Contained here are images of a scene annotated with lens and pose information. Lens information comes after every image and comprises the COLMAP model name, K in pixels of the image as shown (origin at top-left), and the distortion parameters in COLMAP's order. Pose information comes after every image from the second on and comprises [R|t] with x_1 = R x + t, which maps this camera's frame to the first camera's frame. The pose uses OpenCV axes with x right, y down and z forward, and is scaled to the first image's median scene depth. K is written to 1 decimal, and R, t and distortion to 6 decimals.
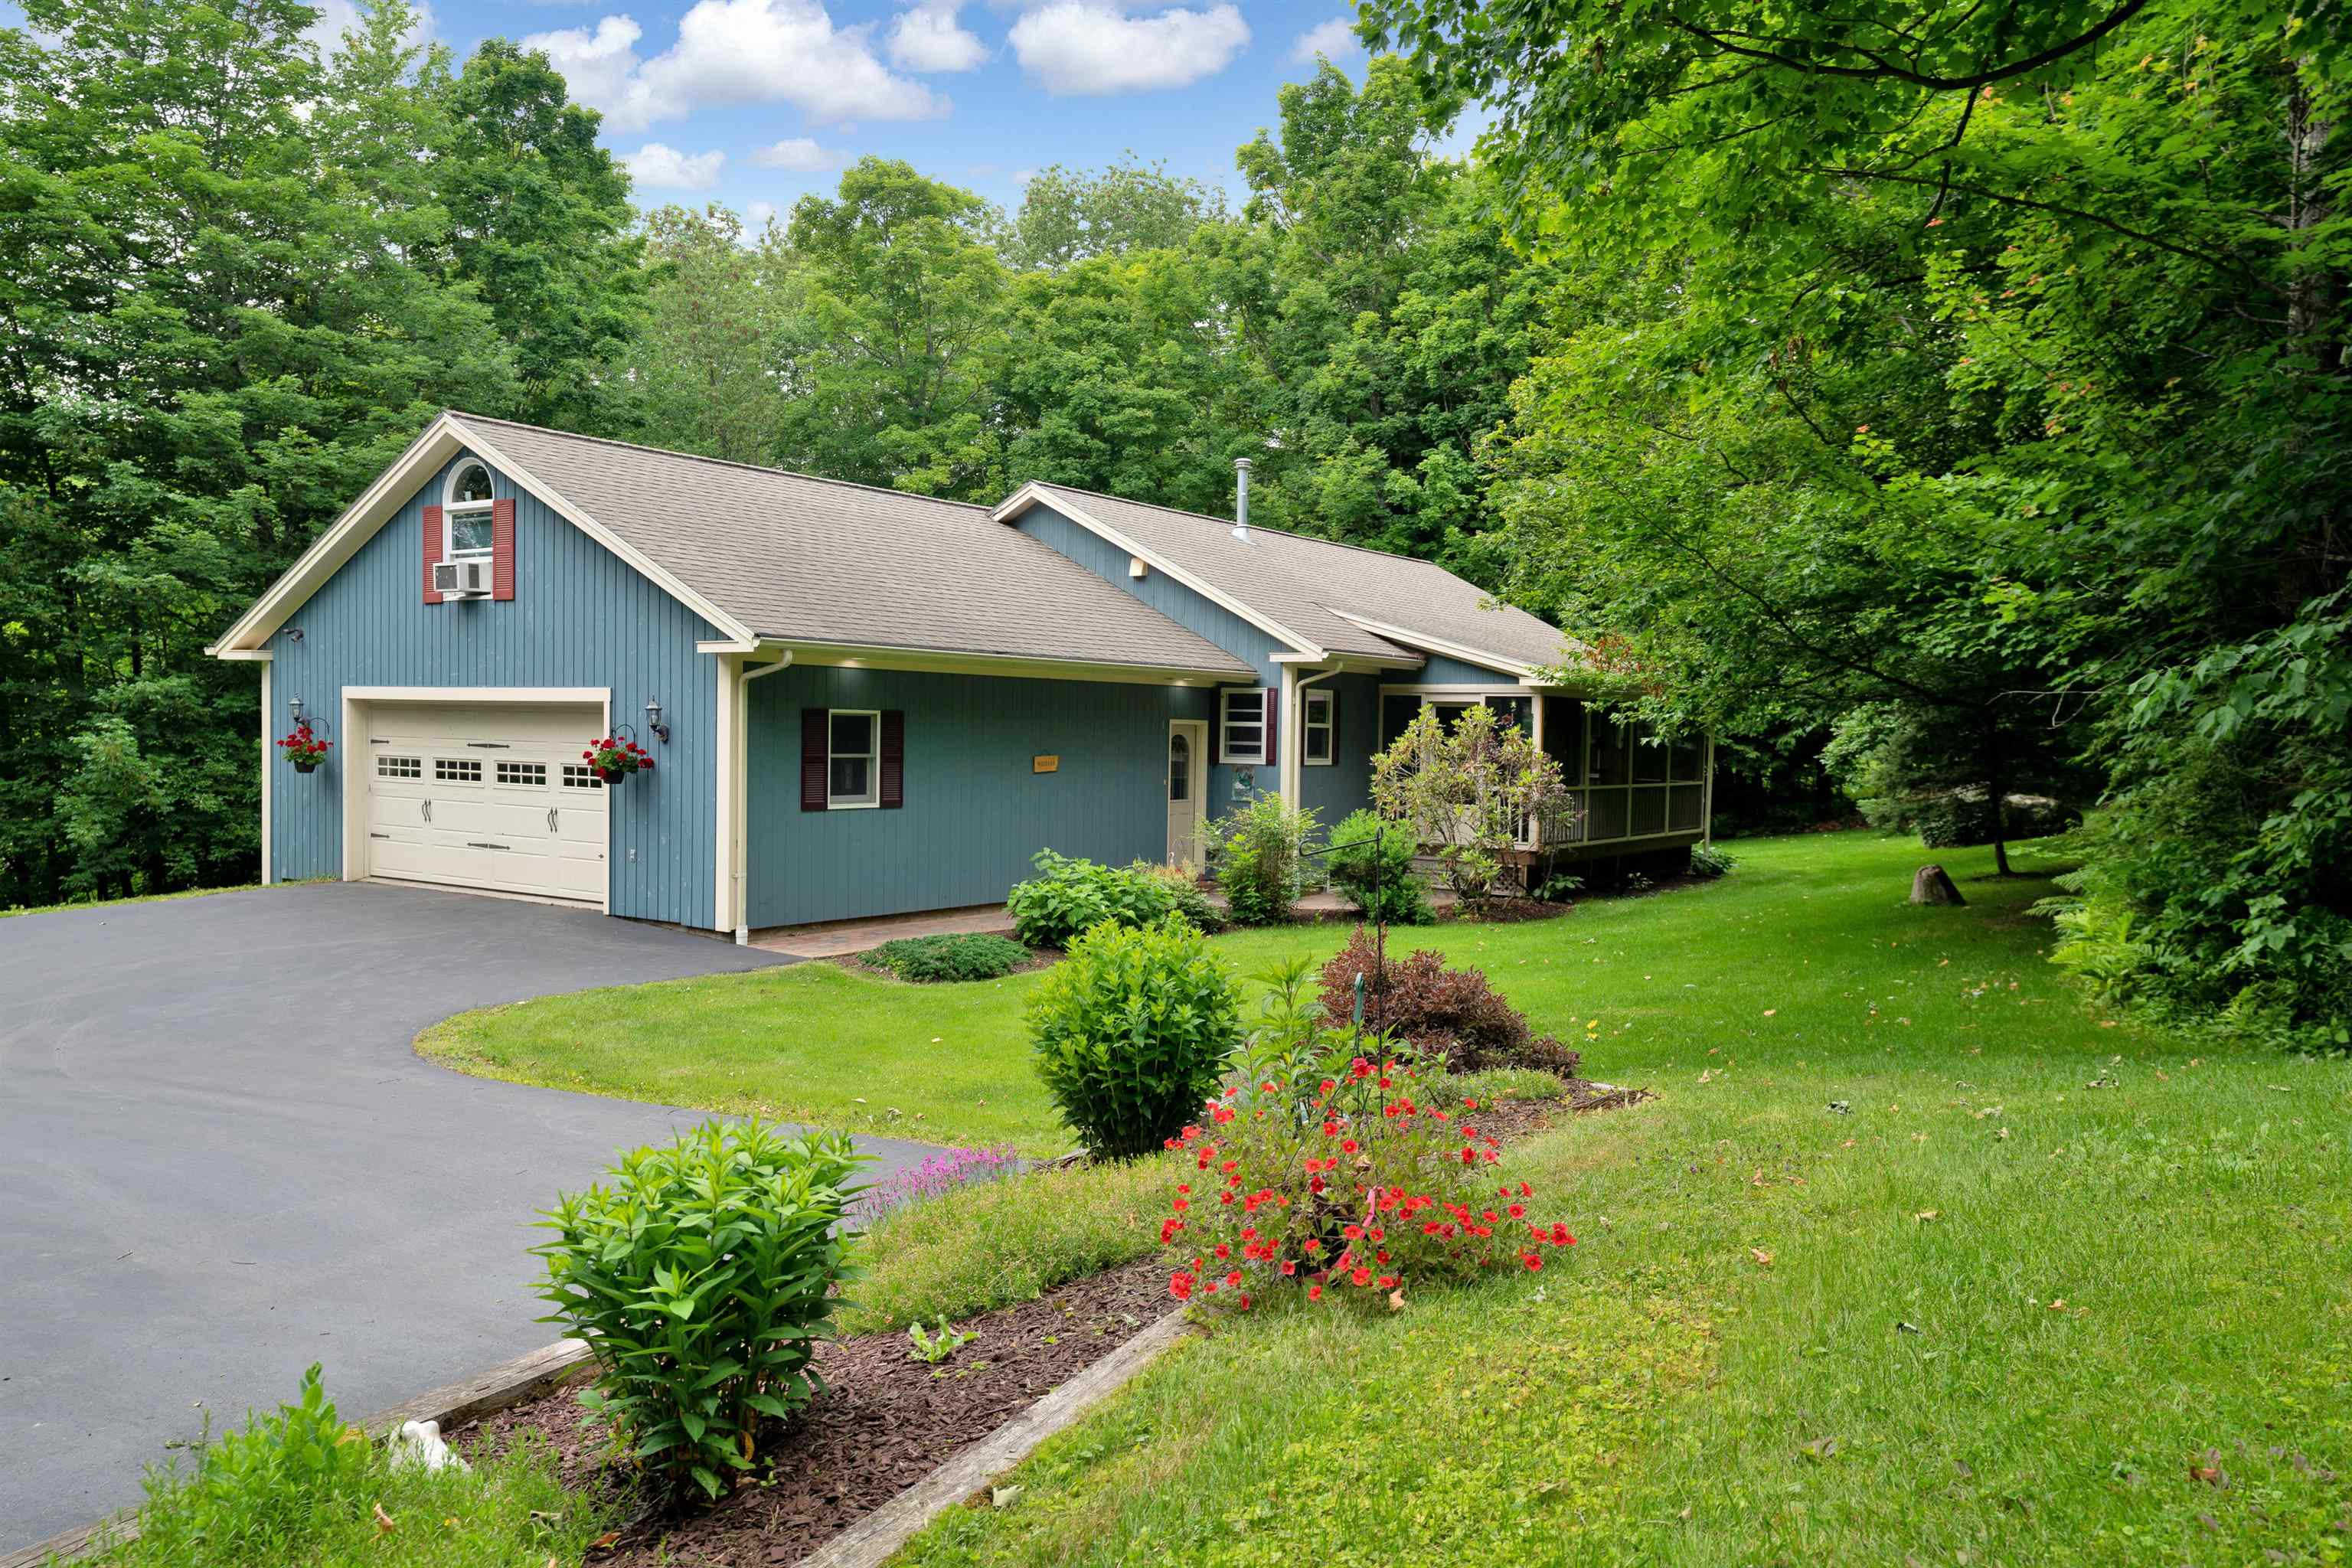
lens RADIAL K [[1736.9, 0, 1188.5], [0, 1736.9, 775.0], [0, 0, 1]] dist [0.011280, 0.007567]
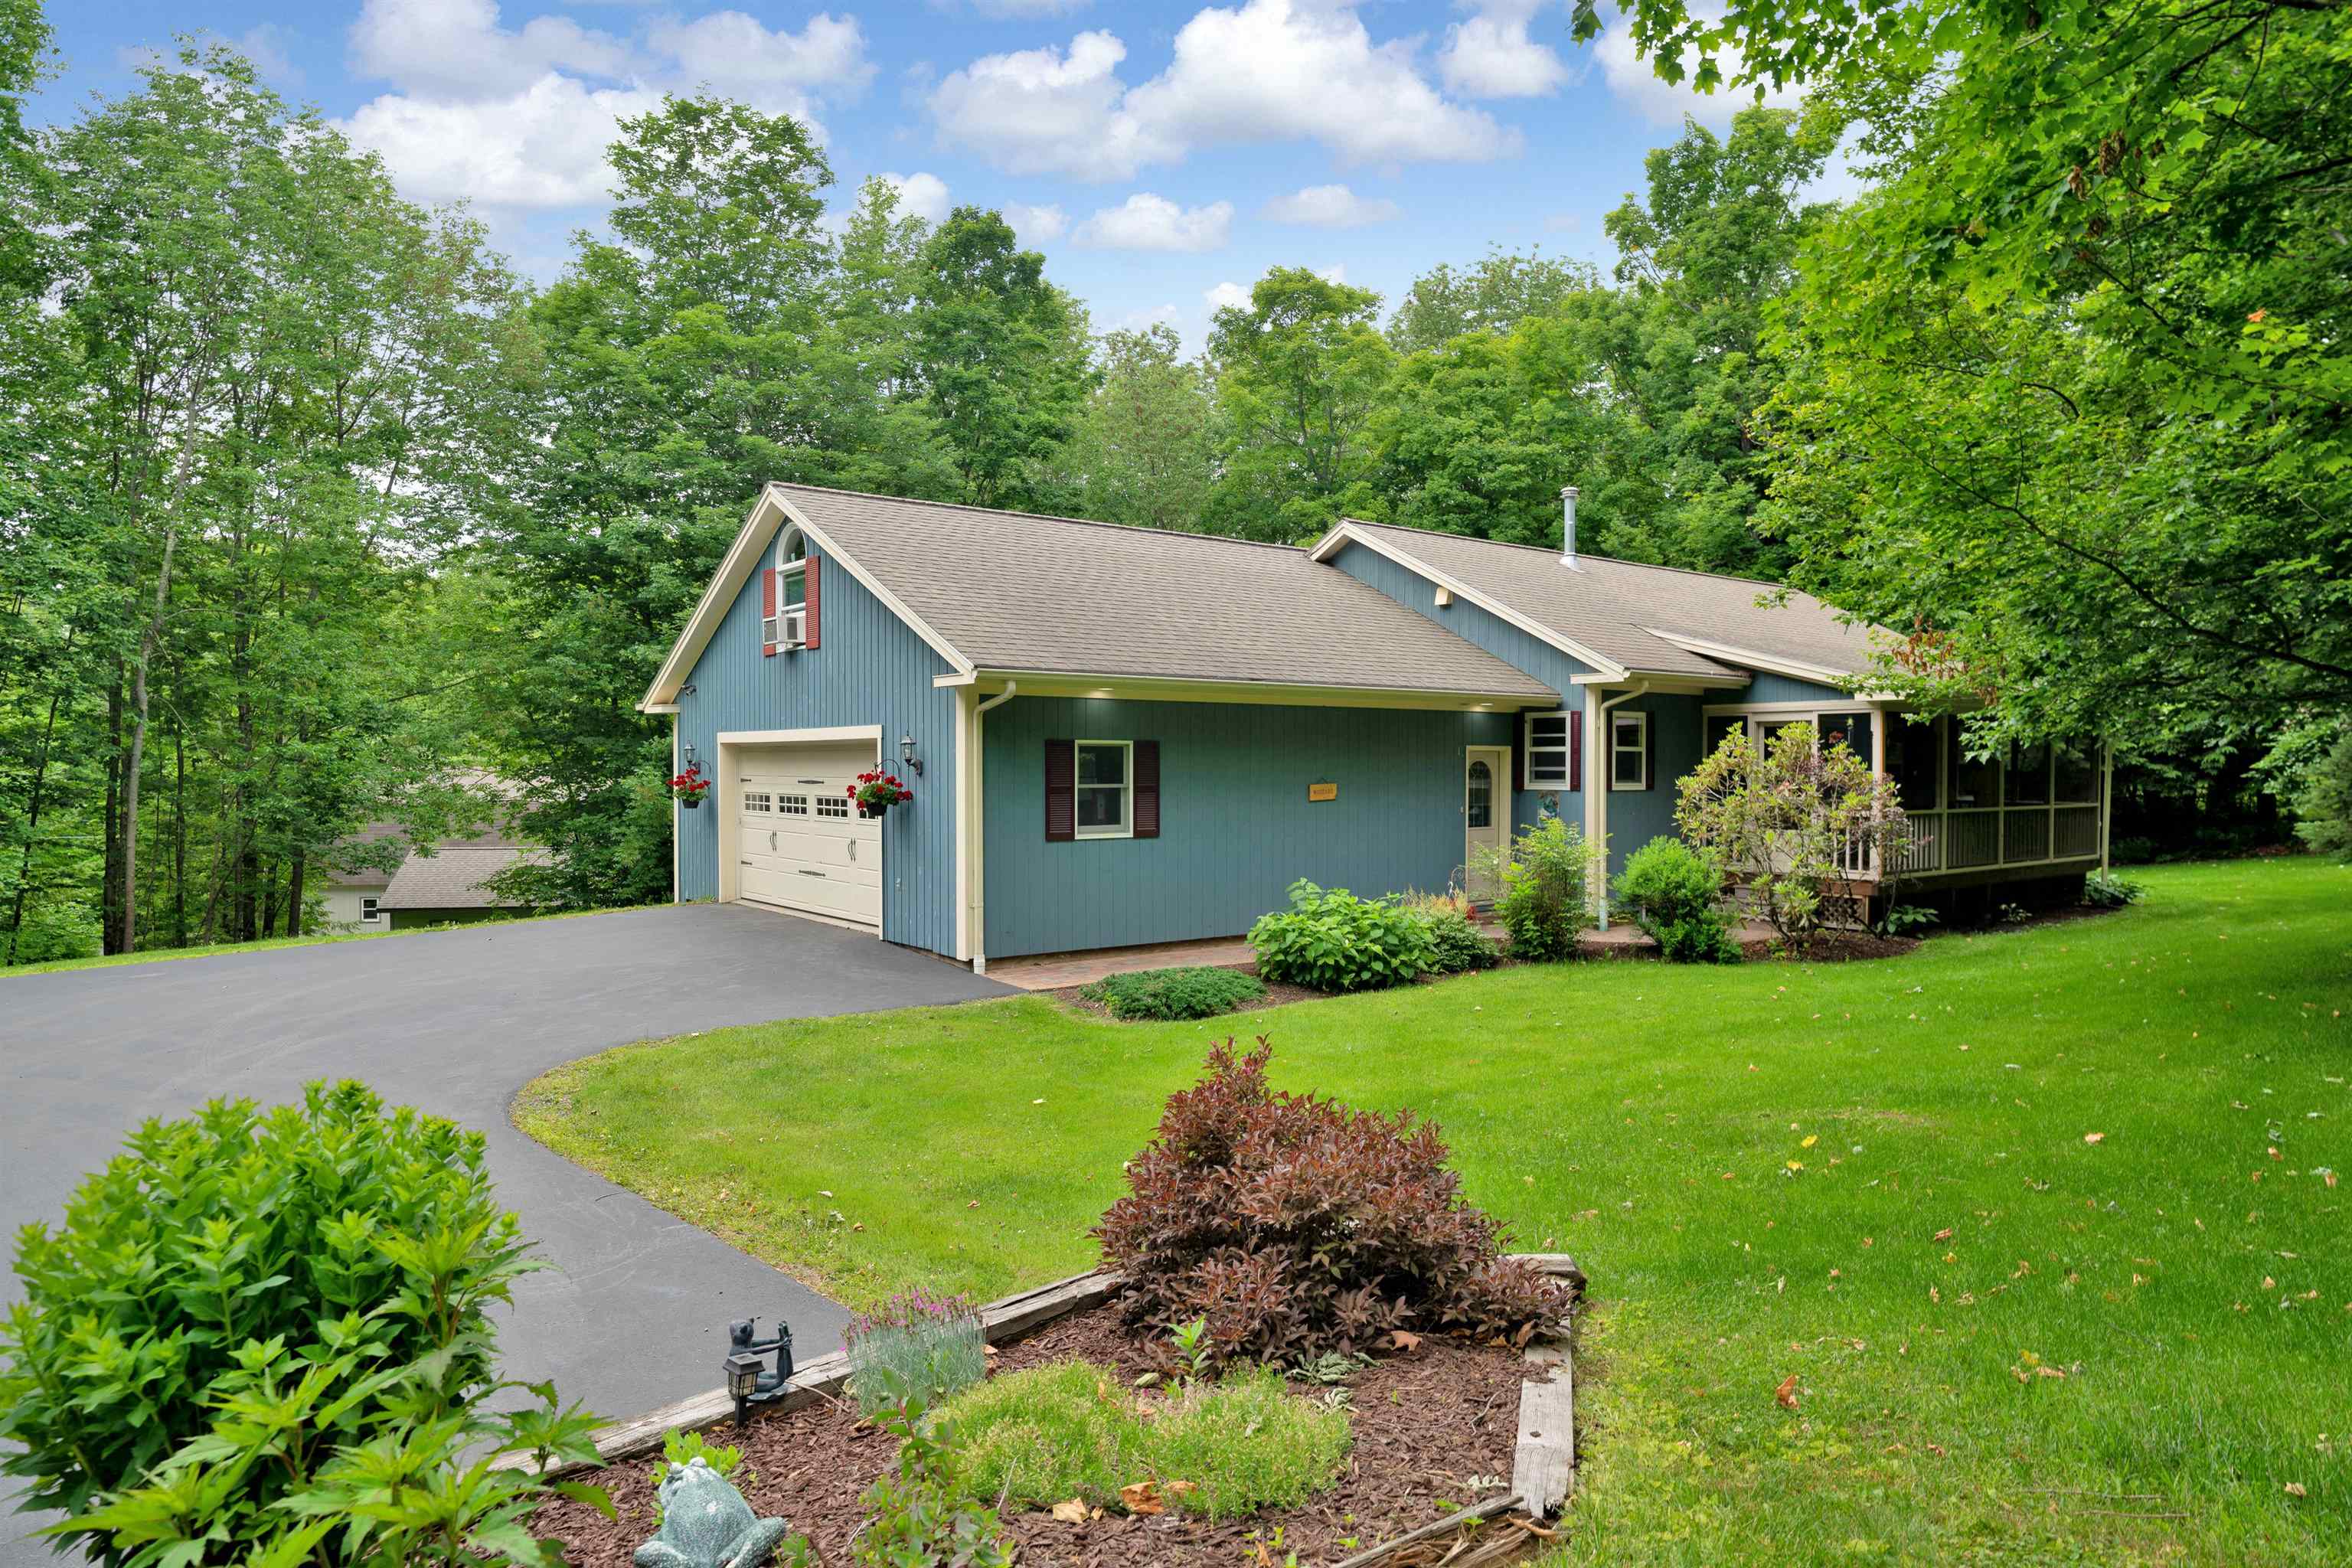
lens RADIAL K [[1441.1, 0, 1176.0], [0, 1441.1, 784.0], [0, 0, 1]] dist [-0.040337, 0.050625]
pose [[0.952182, -0.014766, -0.305174, 0.079449], [0.010179, 0.999810, -0.016618, 0.001550], [0.305361, 0.012717, 0.952152, 0.169424]]
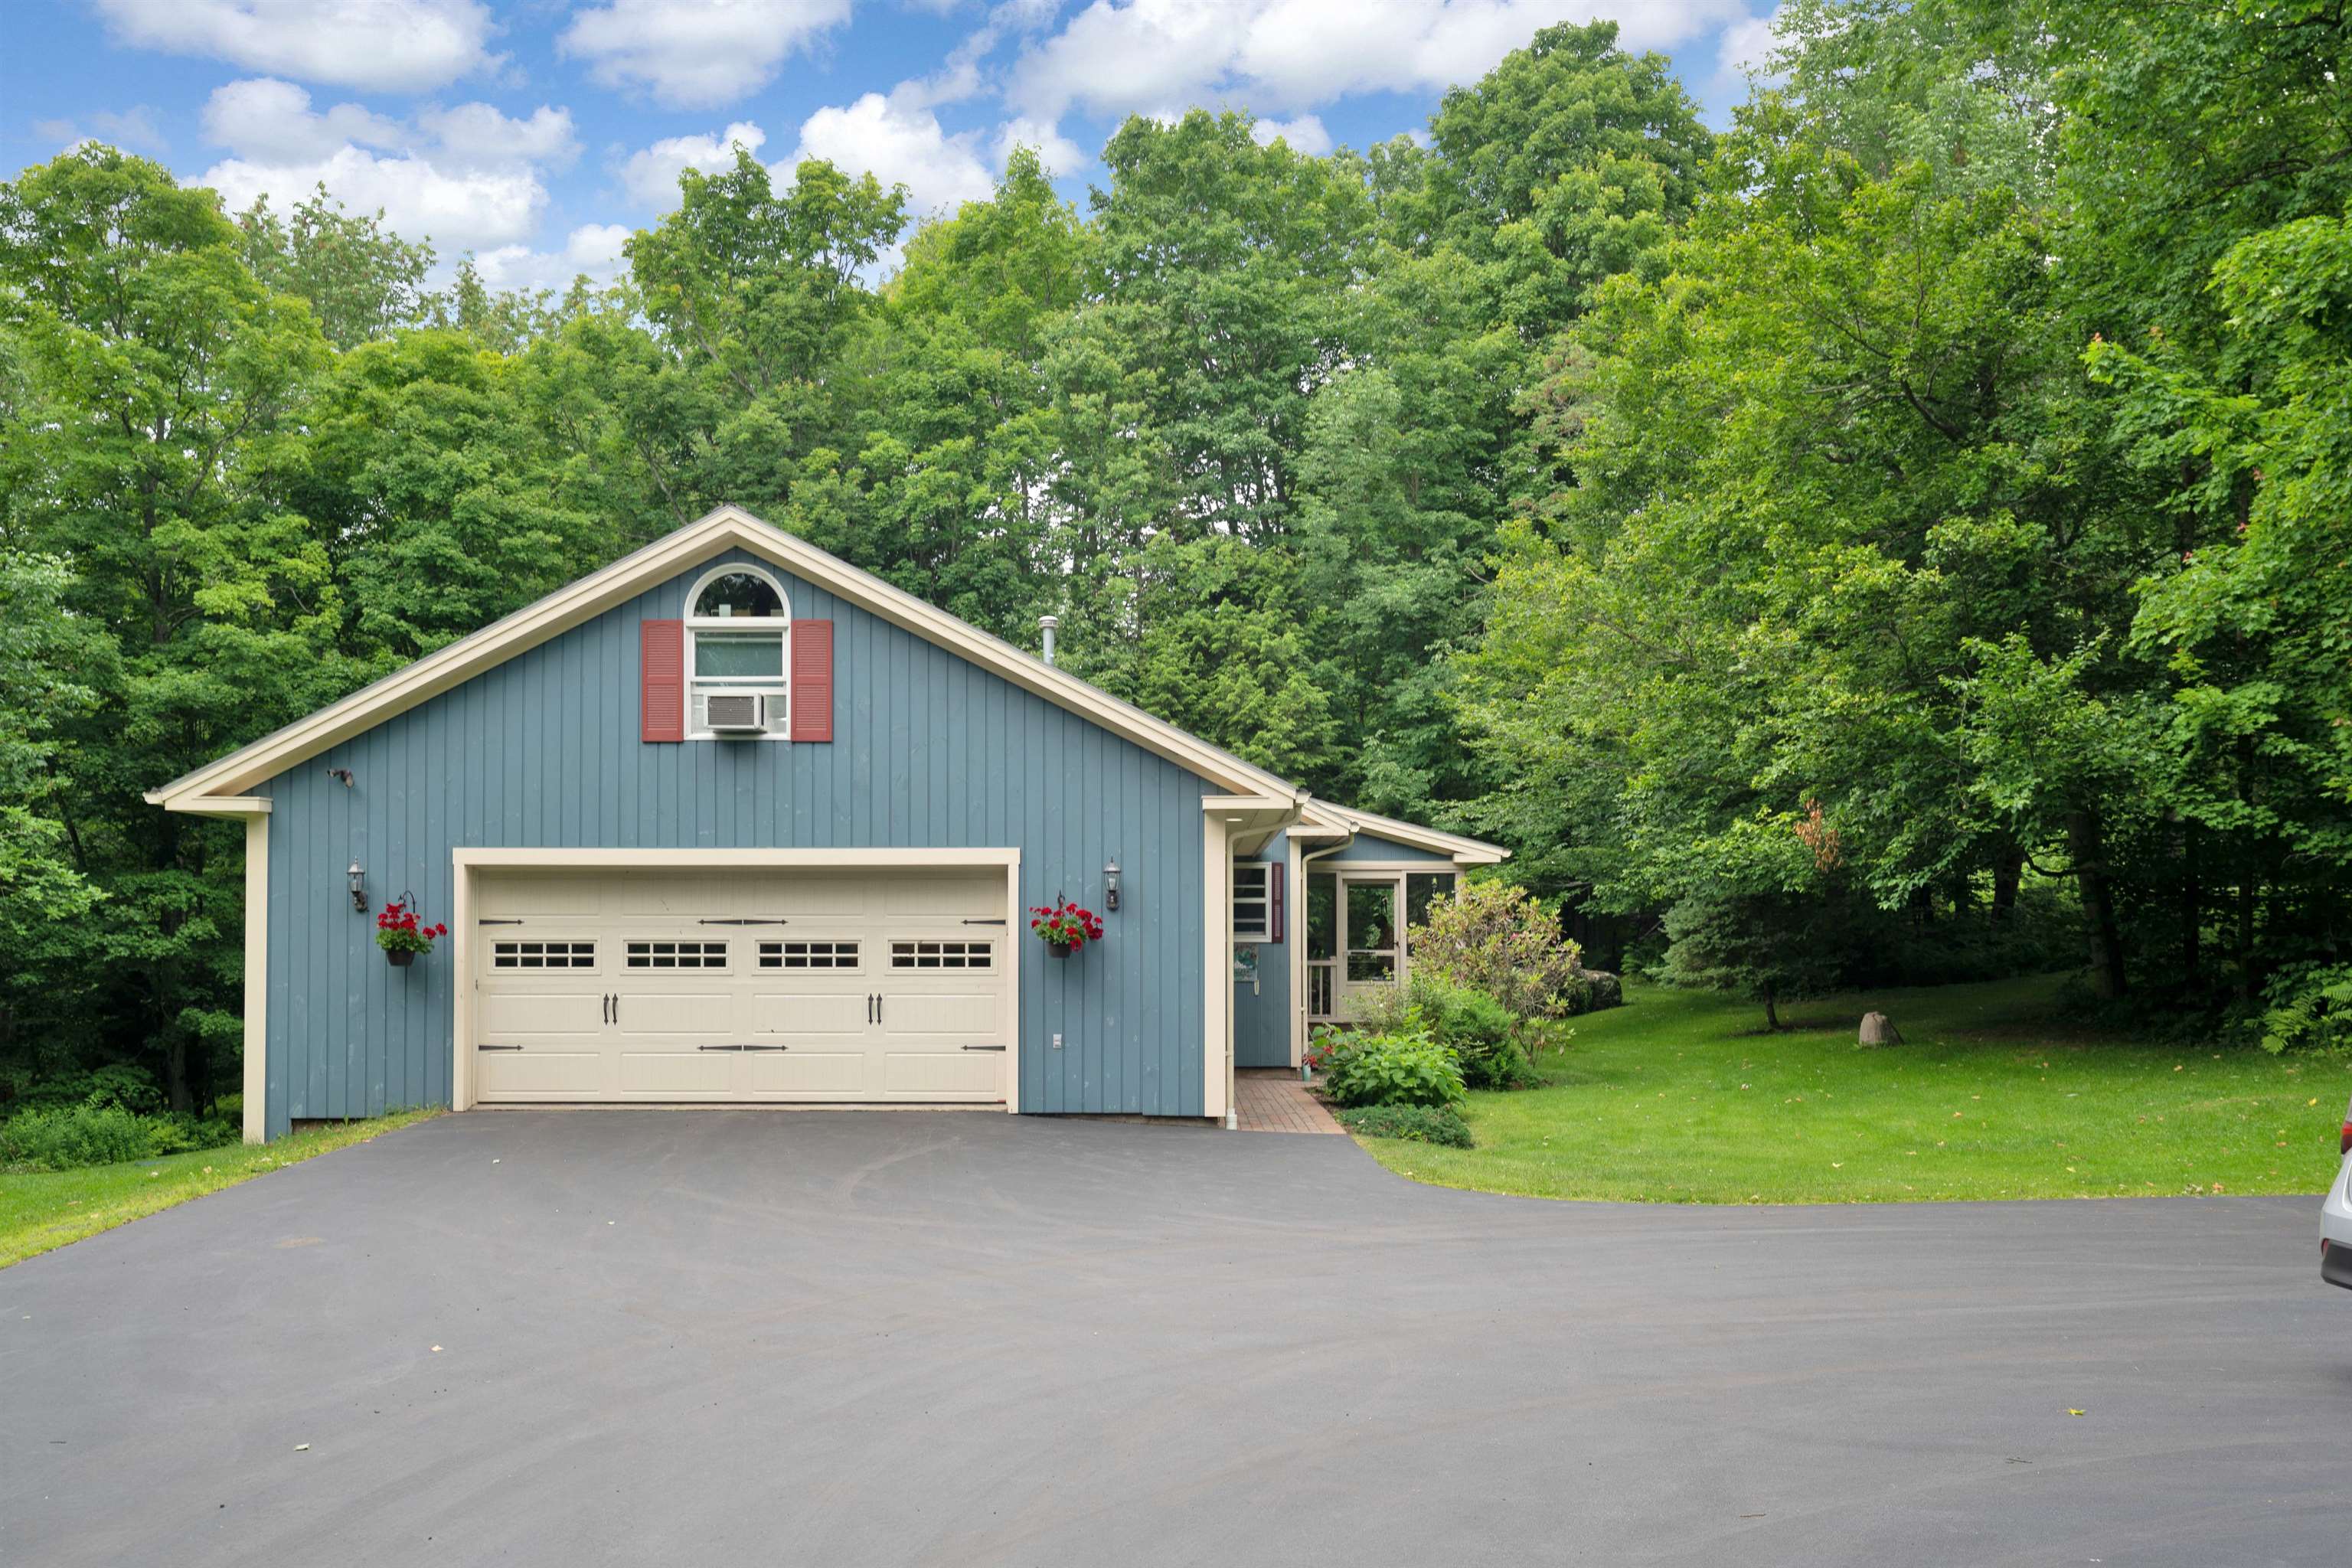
lens RADIAL K [[2081.0, 0, 1172.1], [0, 2081.0, 905.7], [0, 0, 1]] dist [0.004742, 0.001880]
pose [[0.824131, -0.005087, 0.566376, -0.648283], [0.030886, 0.998875, -0.035971, 0.013301], [-0.565556, 0.047138, 0.823362, 0.085775]]
